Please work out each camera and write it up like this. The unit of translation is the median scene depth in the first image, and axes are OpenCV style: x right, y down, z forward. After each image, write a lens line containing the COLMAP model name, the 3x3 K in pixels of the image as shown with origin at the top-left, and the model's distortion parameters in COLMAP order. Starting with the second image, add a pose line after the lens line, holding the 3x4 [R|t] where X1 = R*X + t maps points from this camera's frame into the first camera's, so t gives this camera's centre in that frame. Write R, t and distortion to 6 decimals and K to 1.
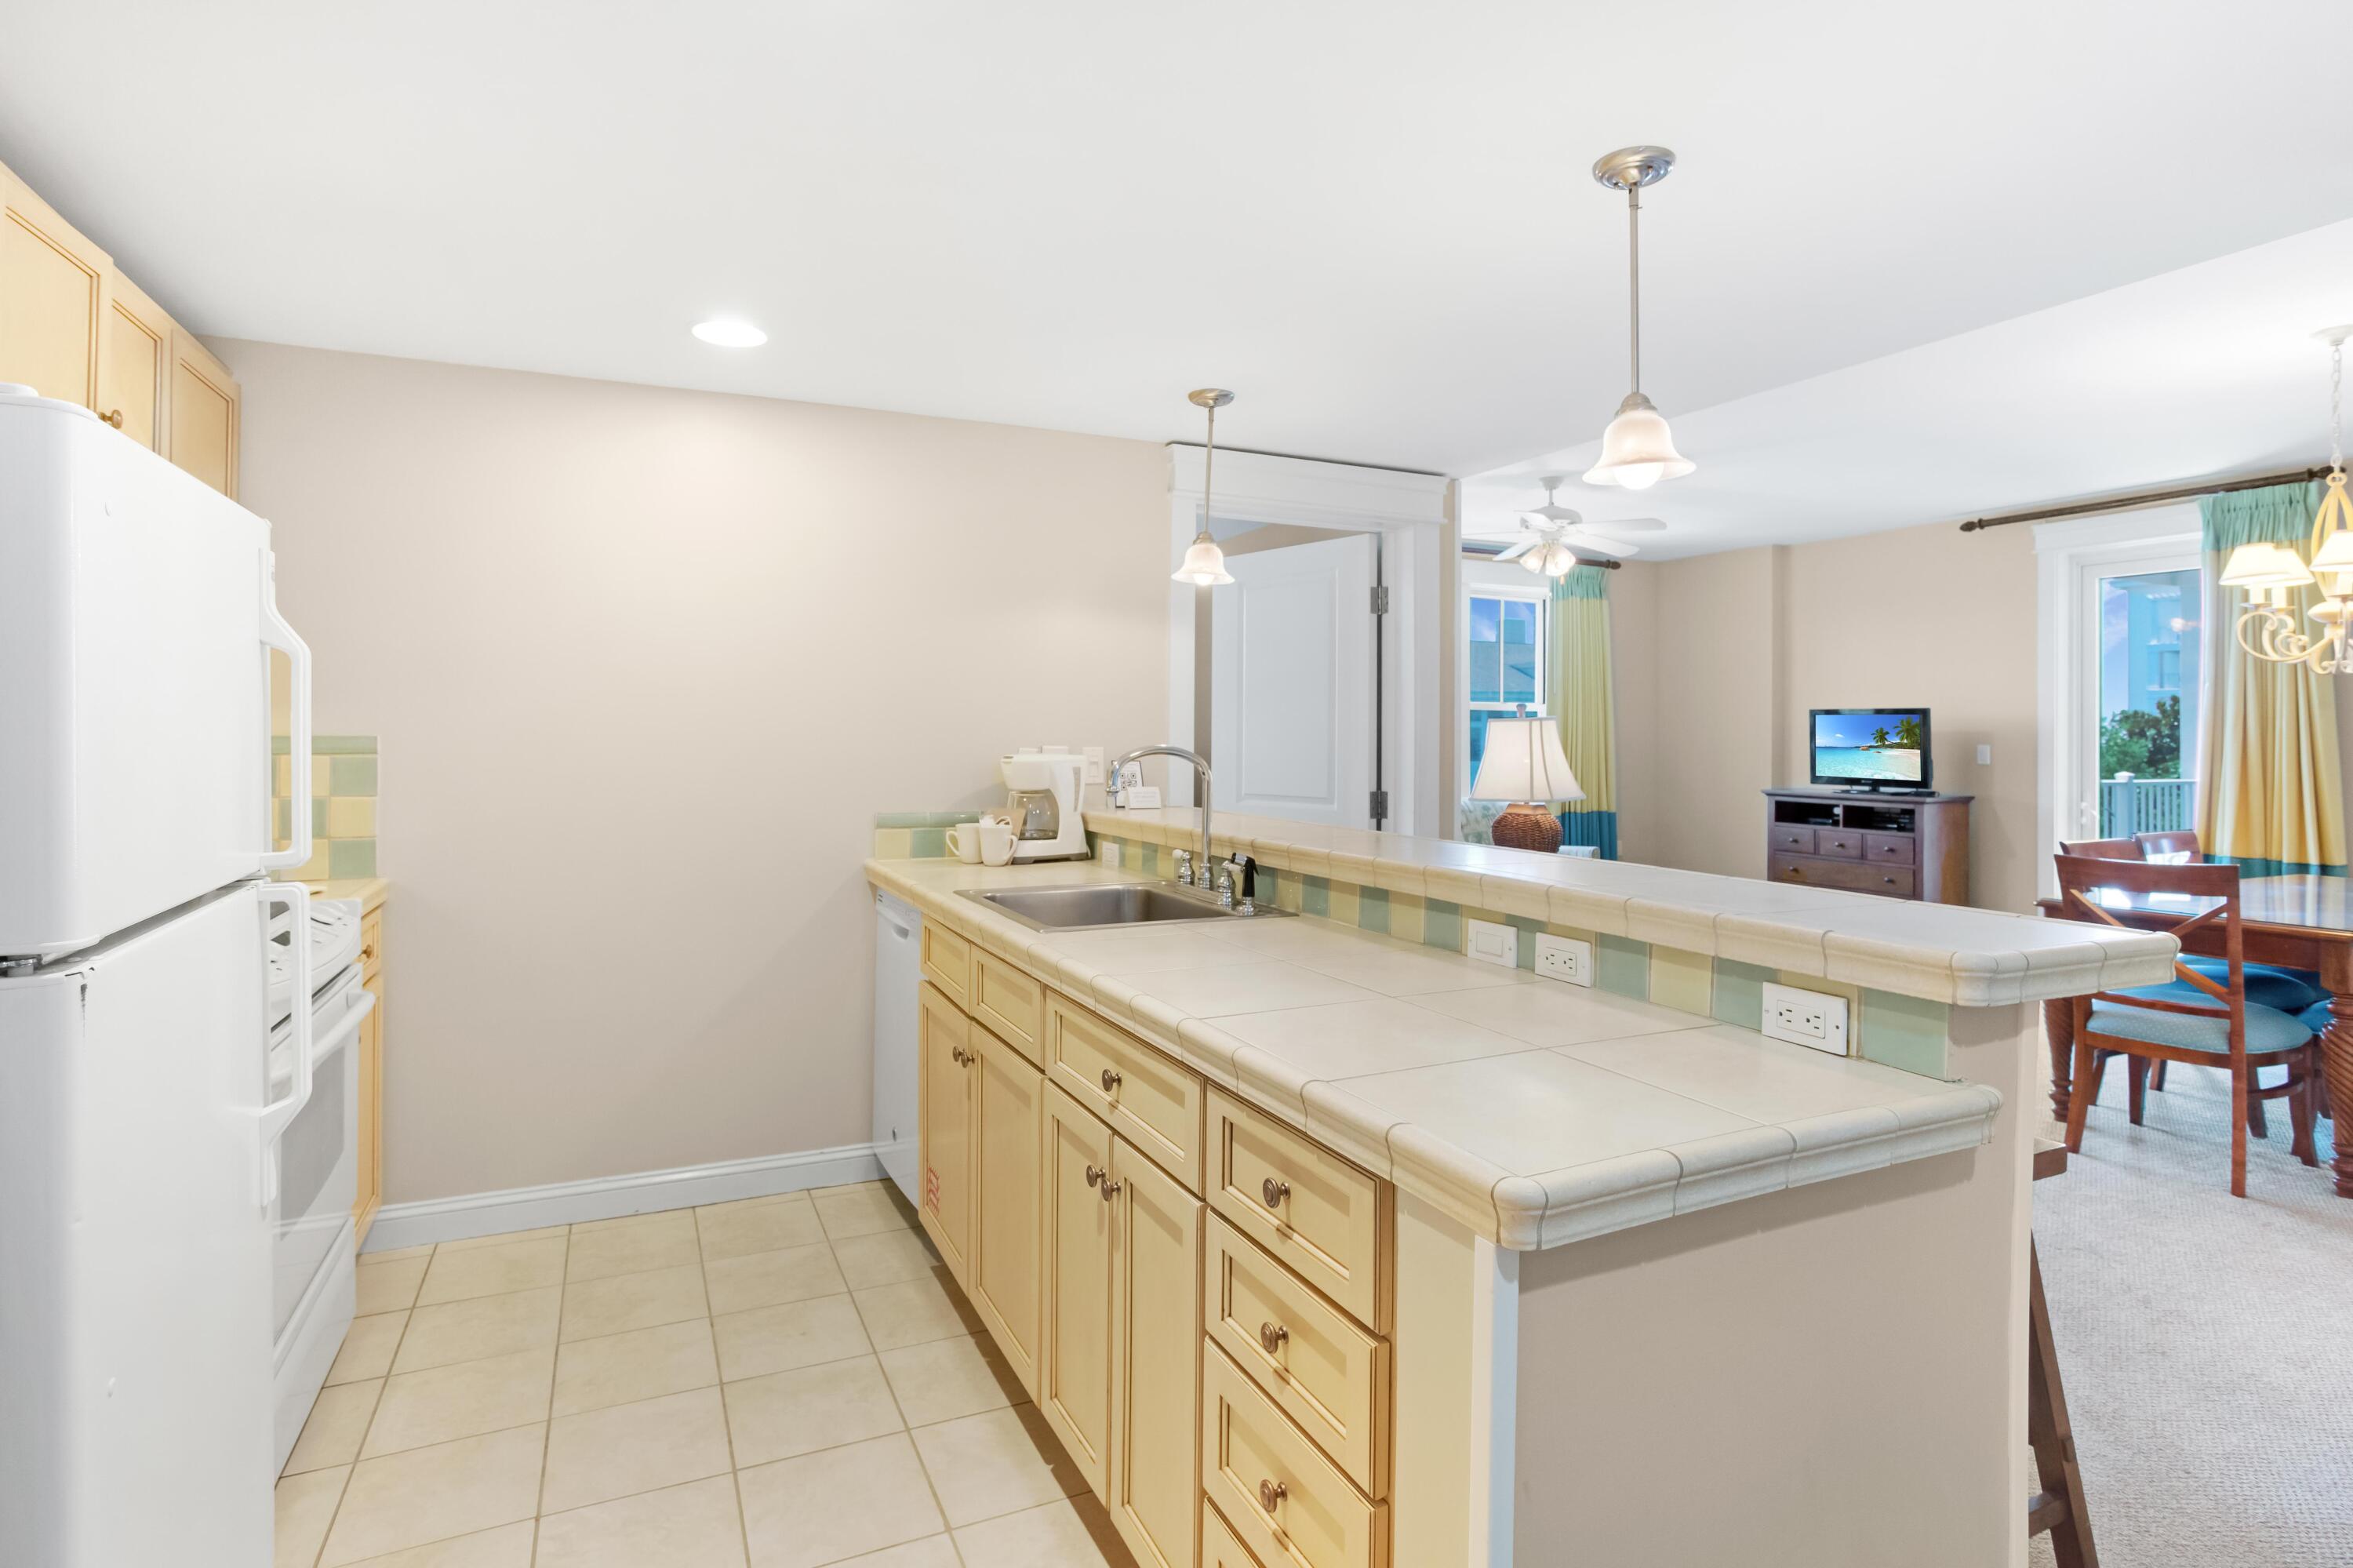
lens RADIAL K [[1186.2, 0, 1185.6], [0, 1186.2, 710.3], [0, 0, 1]] dist [-0.035346, 0.015111]
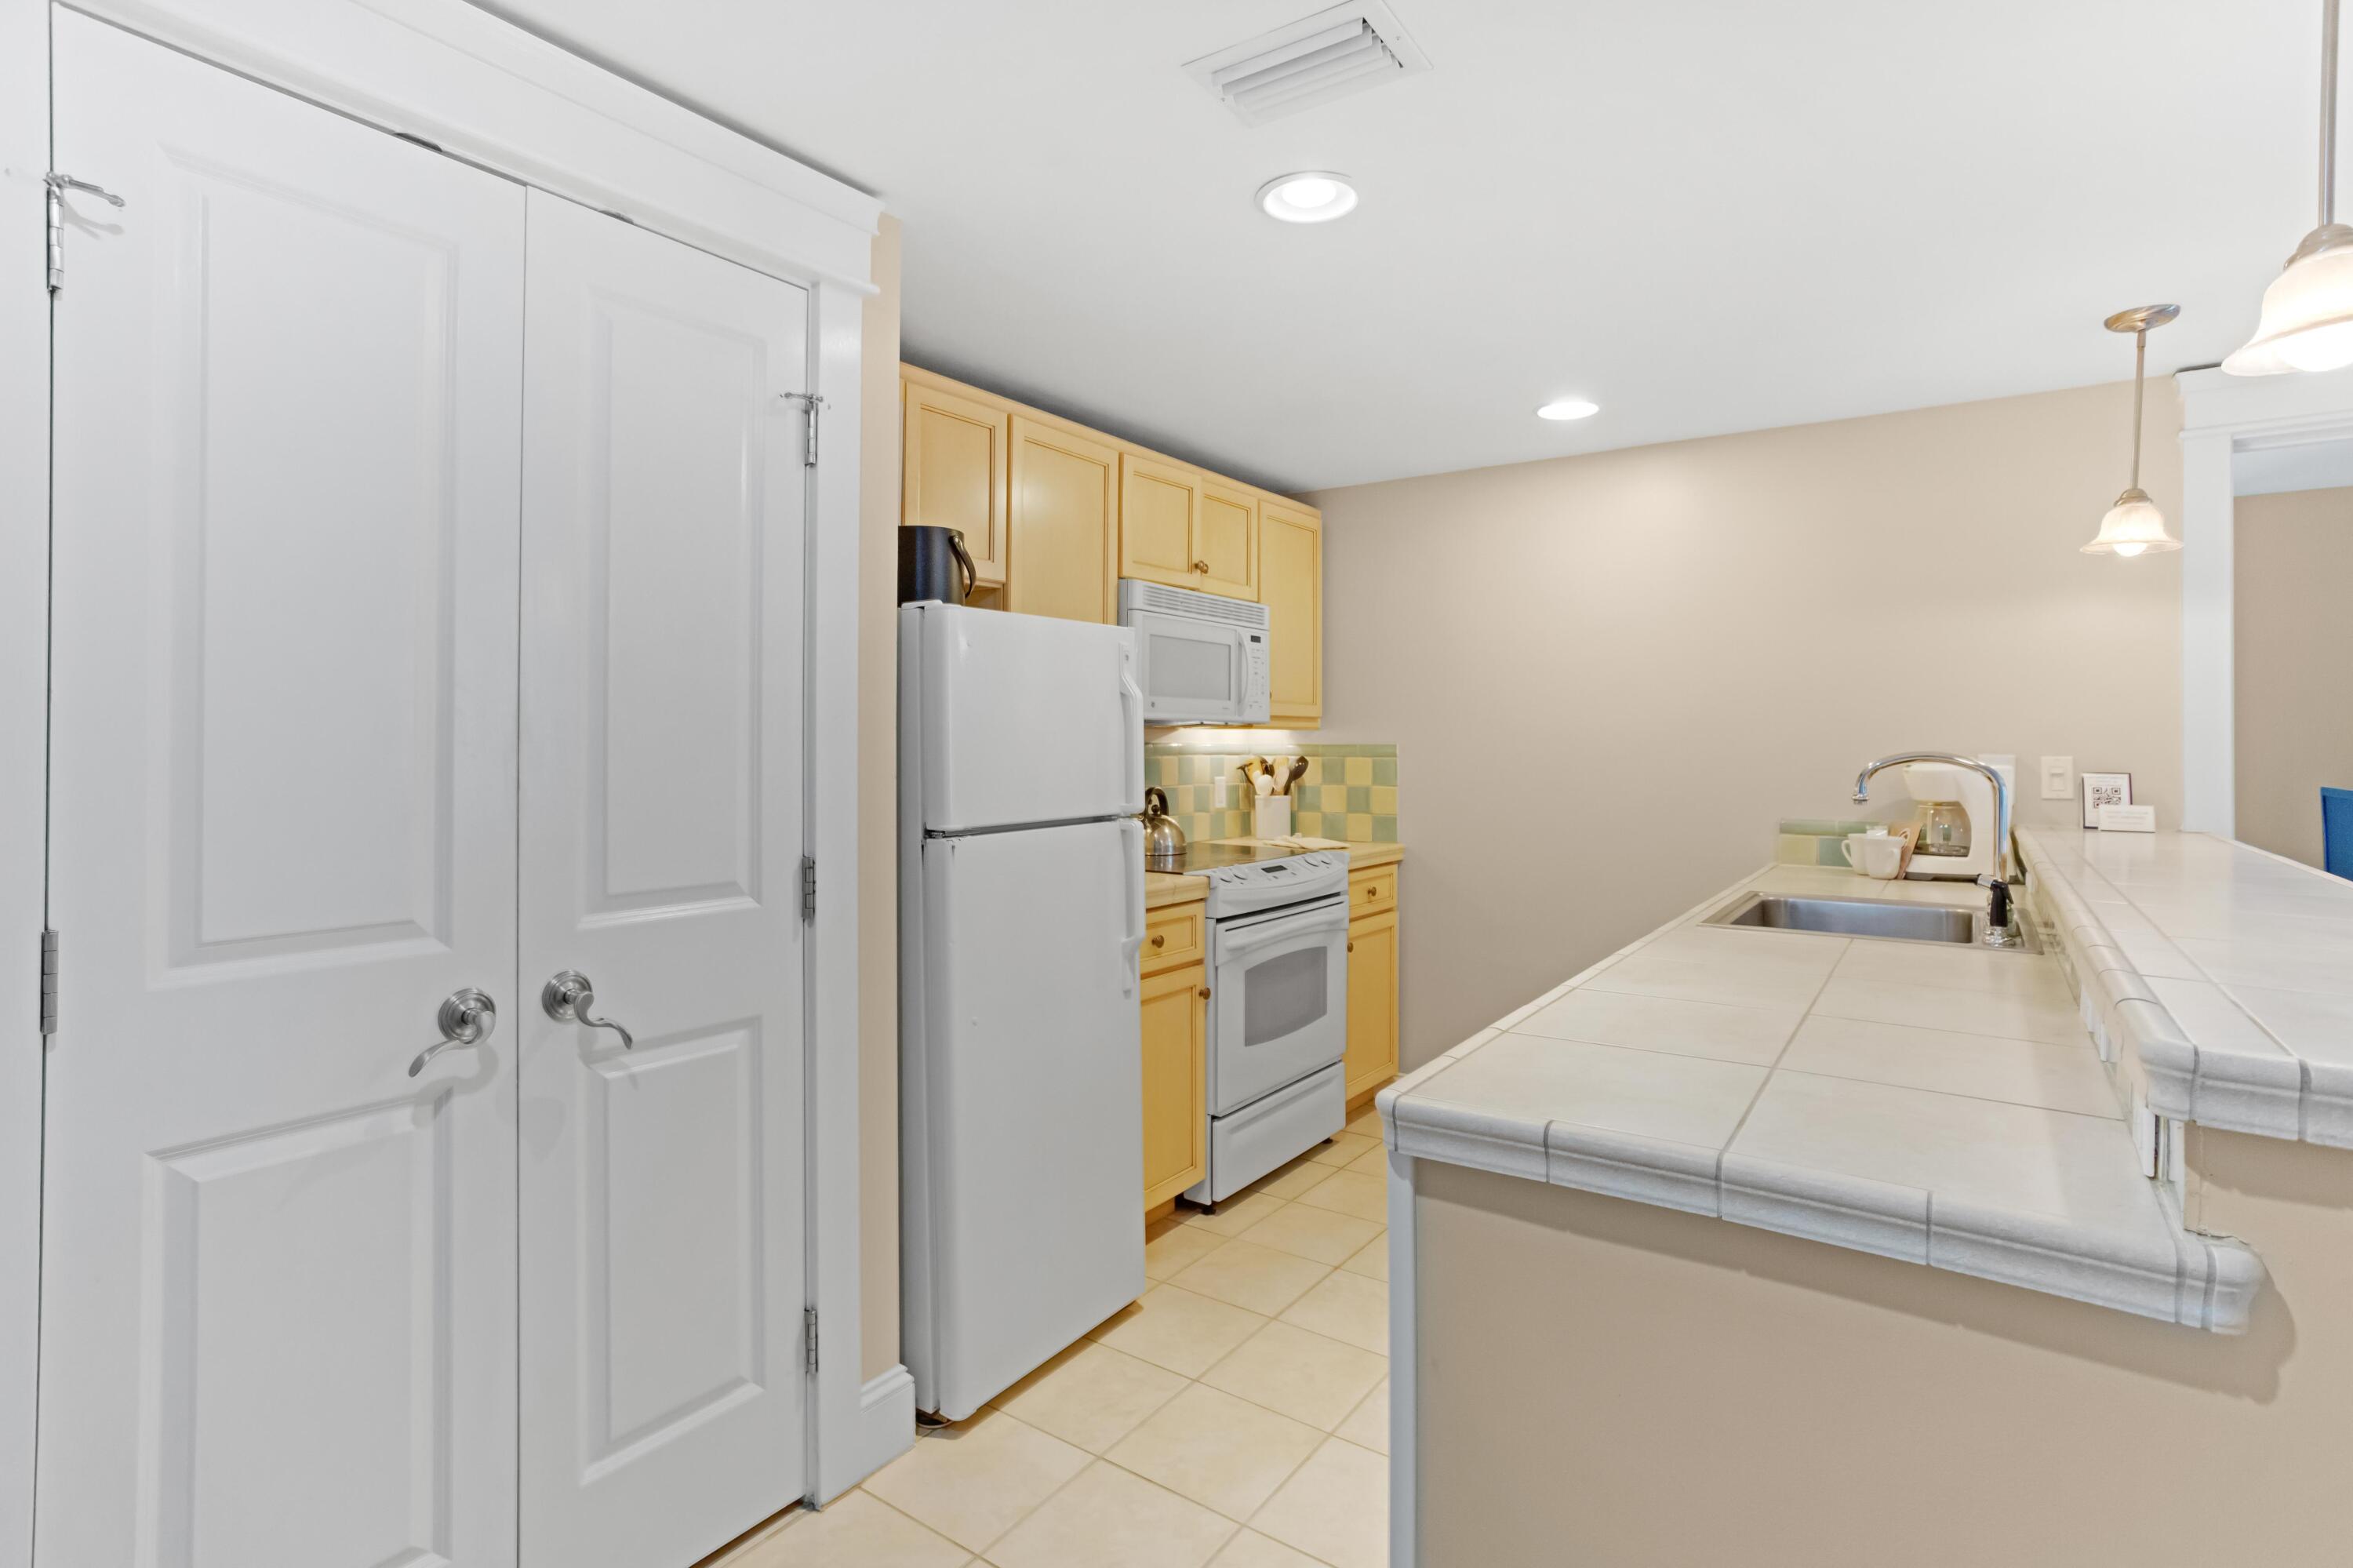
lens RADIAL K [[1144.3, 0, 1219.8], [0, 1144.3, 730.7], [0, 0, 1]] dist [-0.032996, 0.021227]
pose [[0.519944, -0.014340, -0.854080, 0.346162], [0.016681, 0.999839, -0.006633, 0.008719], [0.854038, -0.010798, 0.520099, 0.068402]]
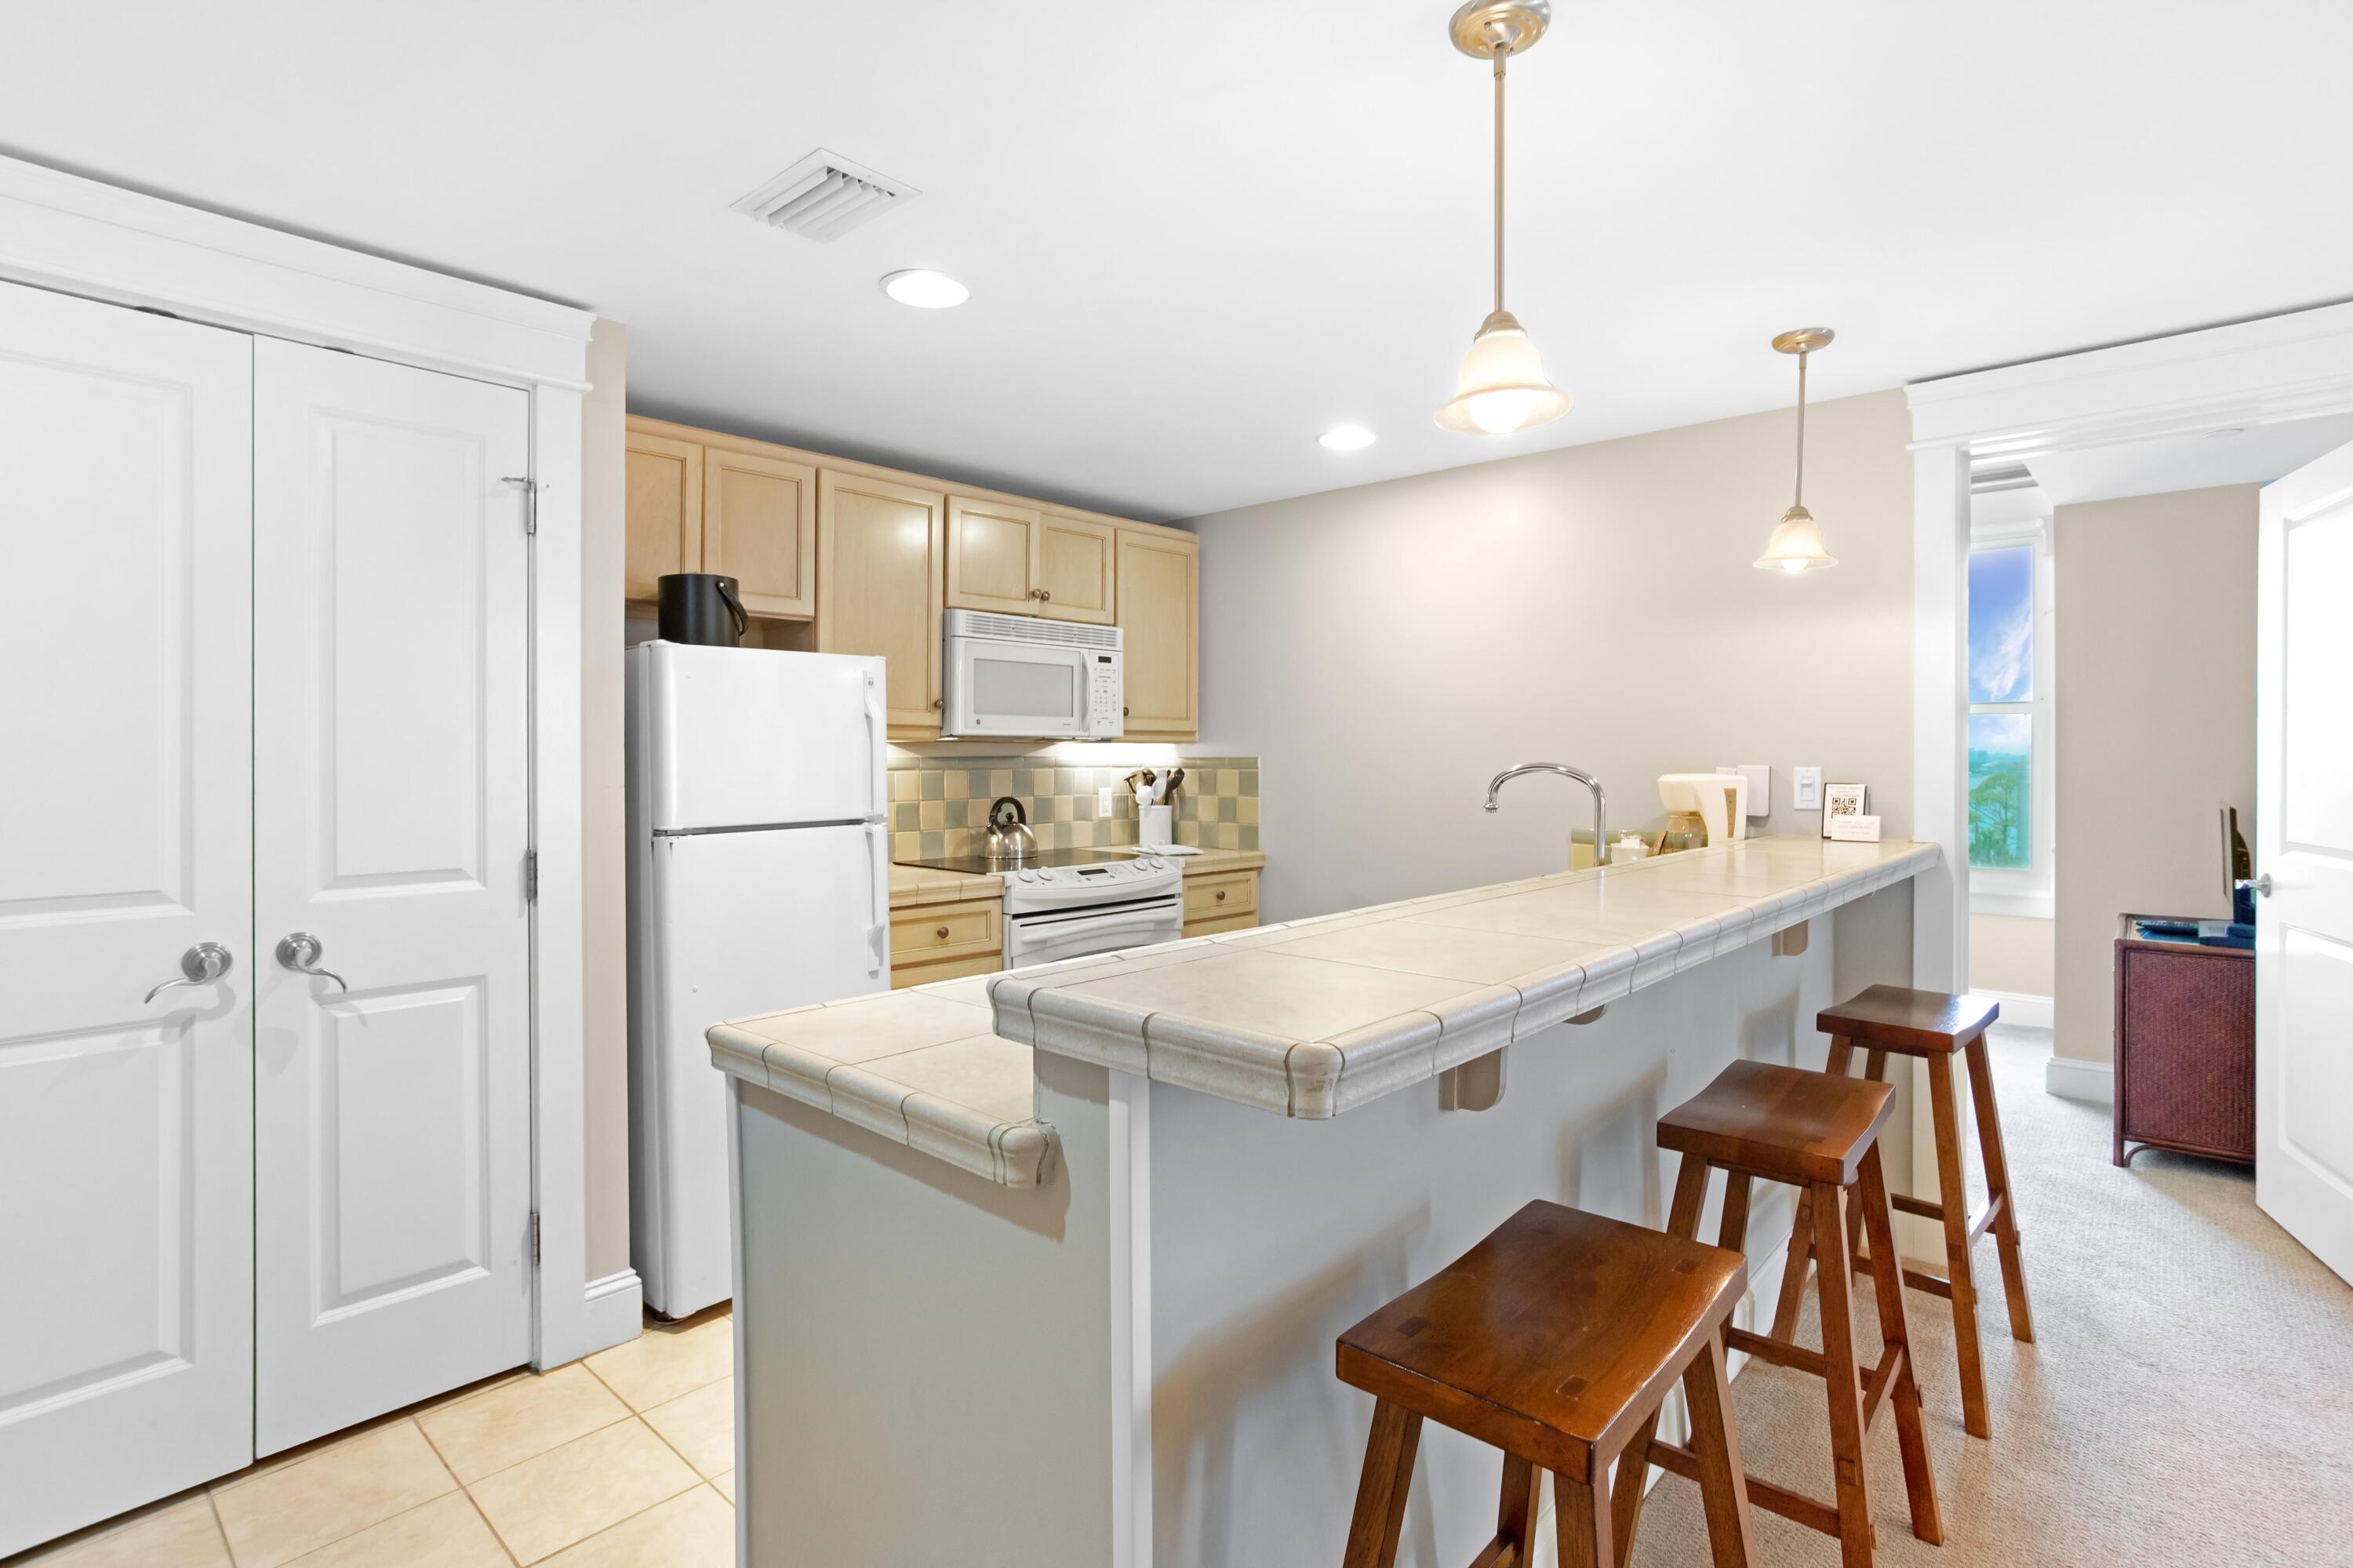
lens RADIAL K [[1156.6, 0, 1181.7], [0, 1156.6, 756.1], [0, 0, 1]] dist [-0.036699, 0.028100]
pose [[0.398916, -0.006161, -0.916967, 0.575659], [0.020595, 0.999785, 0.002243, 0.013173], [0.916756, -0.019780, 0.398958, 0.284136]]
